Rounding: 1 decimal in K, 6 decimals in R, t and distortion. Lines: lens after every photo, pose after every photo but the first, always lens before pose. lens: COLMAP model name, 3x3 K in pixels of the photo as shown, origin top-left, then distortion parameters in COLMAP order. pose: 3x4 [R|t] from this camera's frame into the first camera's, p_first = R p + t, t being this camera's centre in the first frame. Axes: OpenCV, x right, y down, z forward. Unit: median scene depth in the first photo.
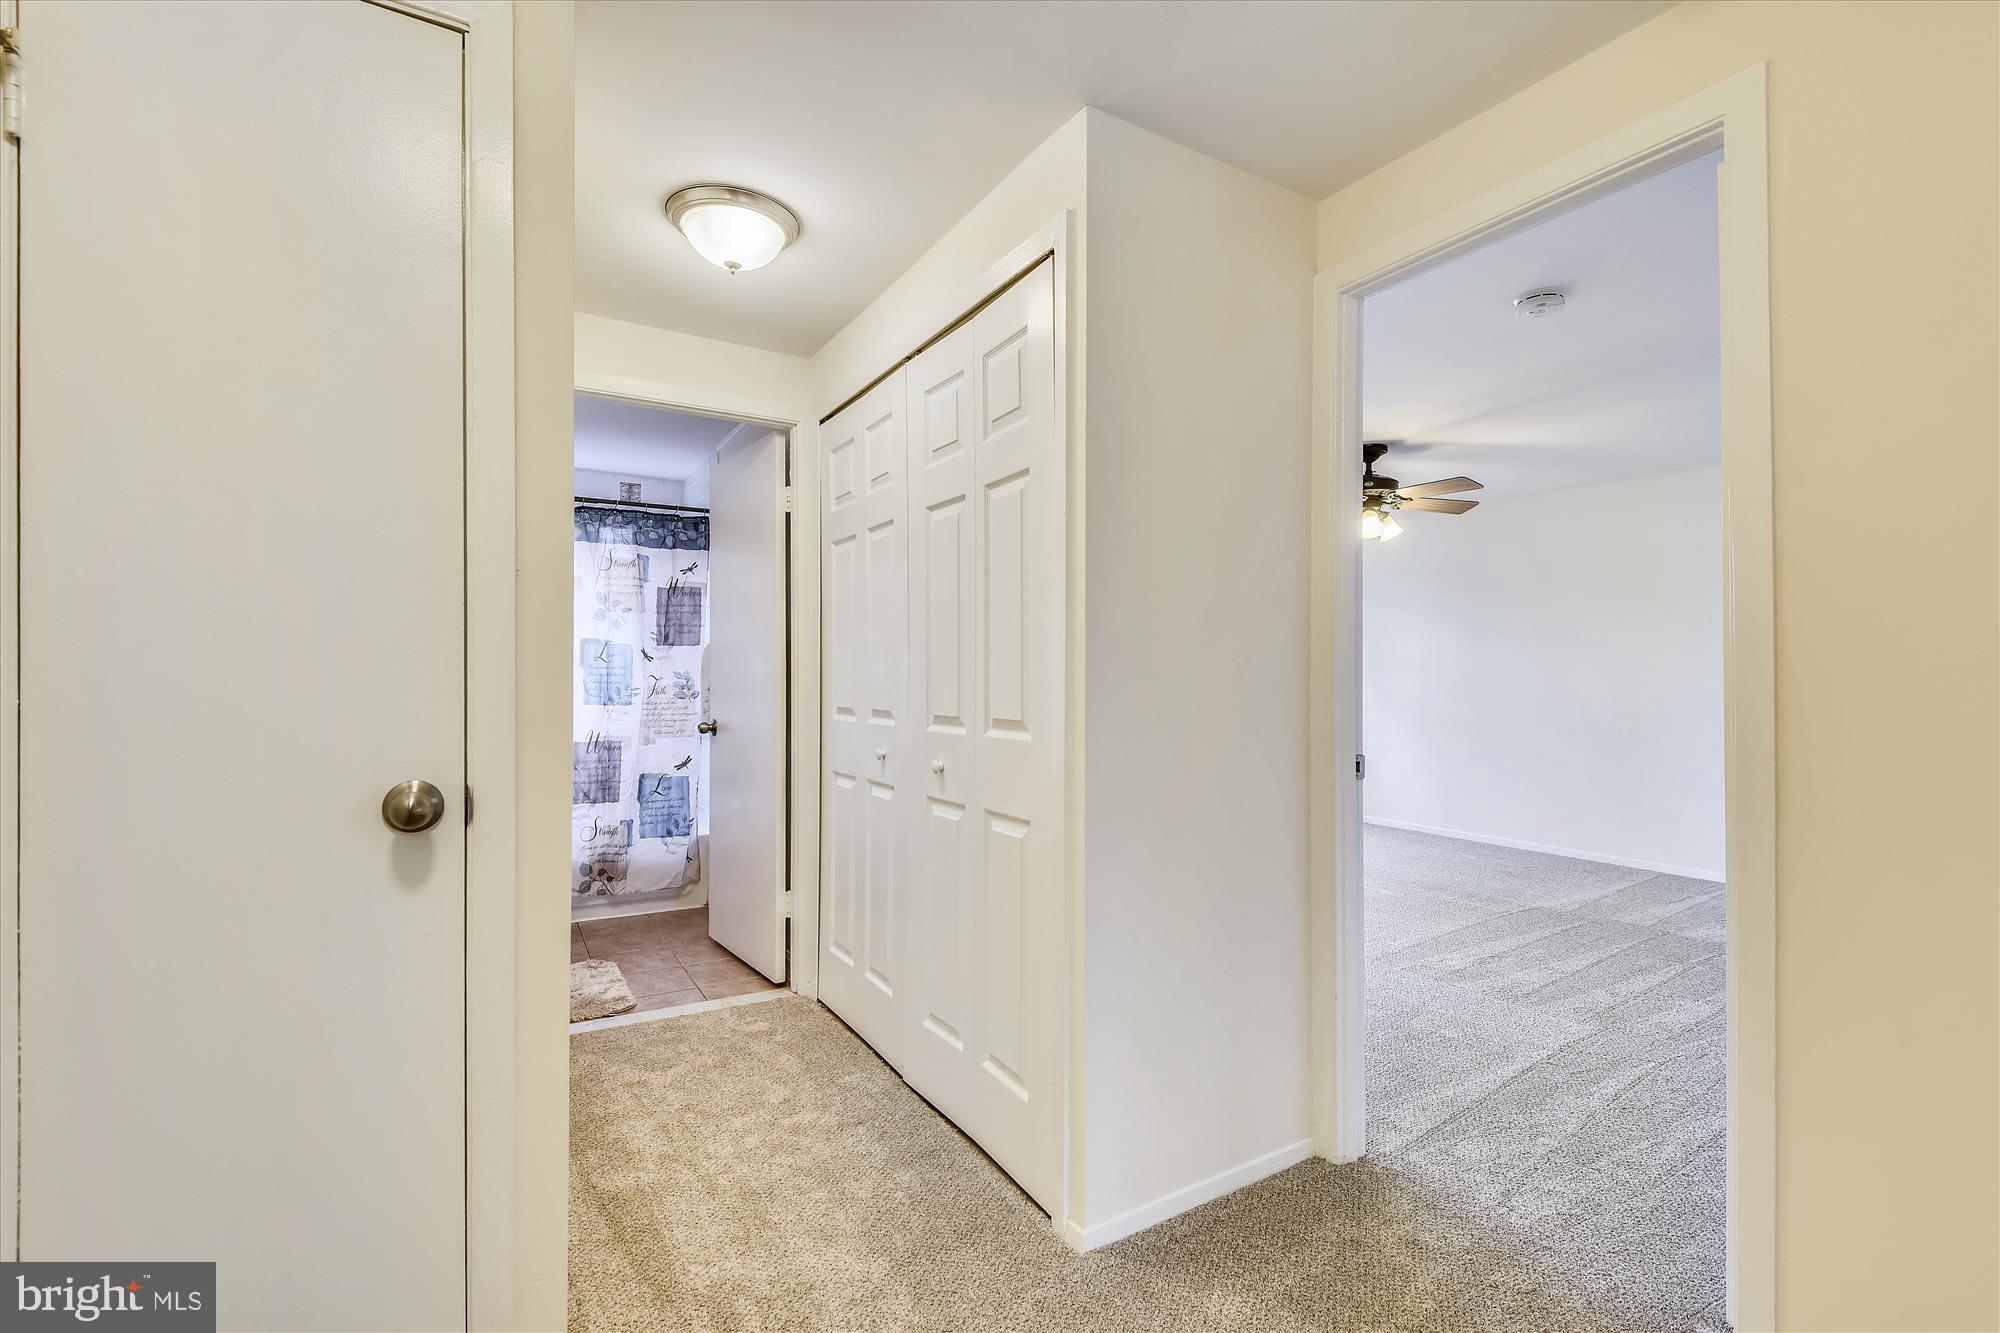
lens RADIAL K [[920.7, 0, 1023.3], [0, 920.7, 663.5], [0, 0, 1]] dist [0.043470, -0.038712]
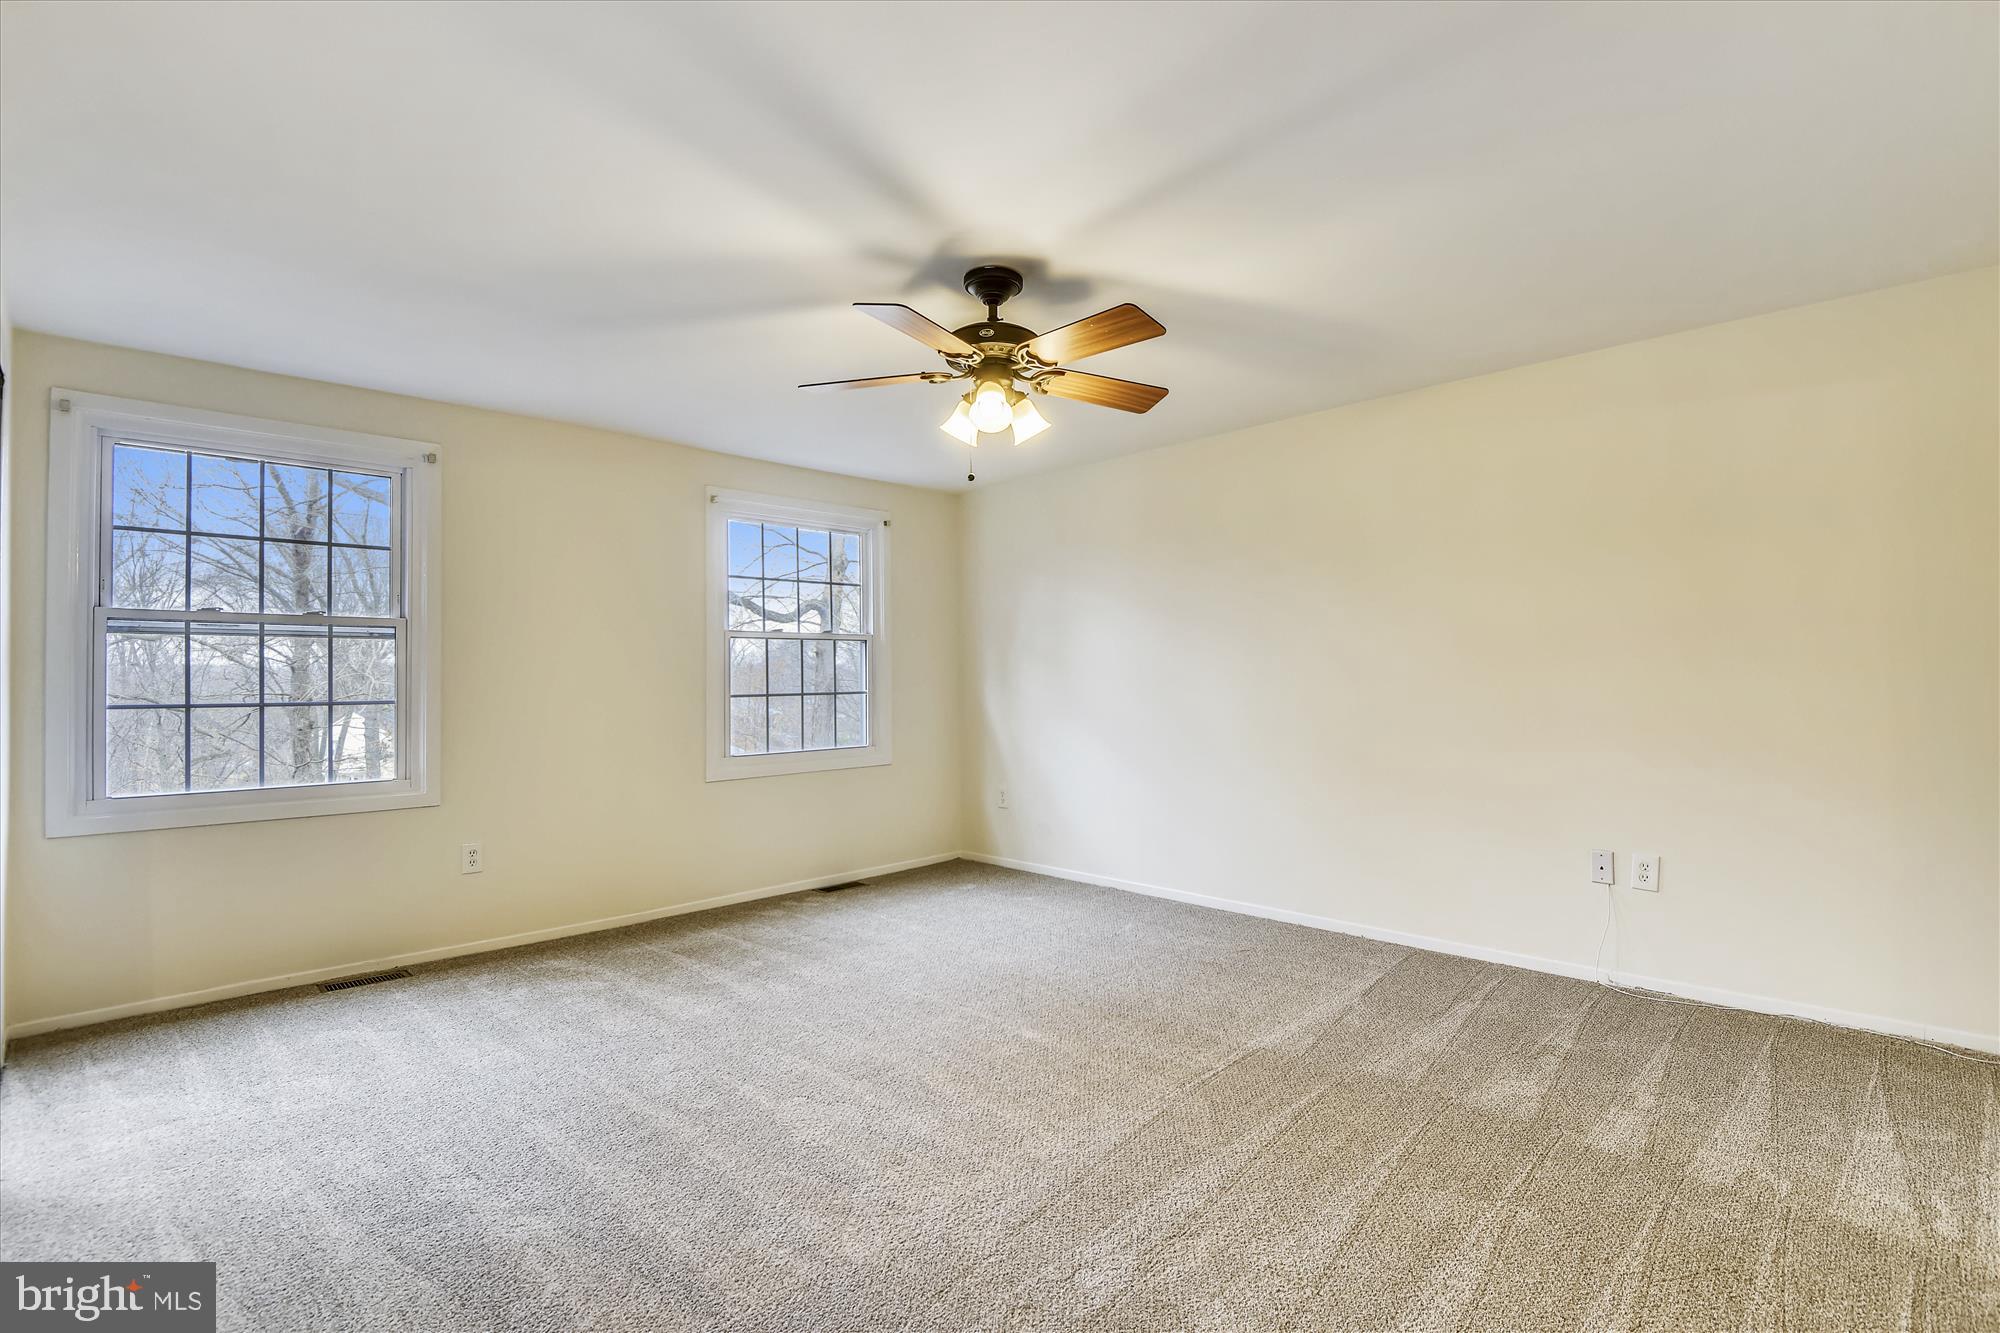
lens RADIAL K [[920.7, 0, 1023.3], [0, 920.7, 663.5], [0, 0, 1]] dist [0.043470, -0.038712]
pose [[0.967839, 0.004732, 0.251525, 0.252033], [-0.003271, 0.999975, -0.006227, 0.009050], [-0.251549, 0.005204, 0.967831, 0.449912]]
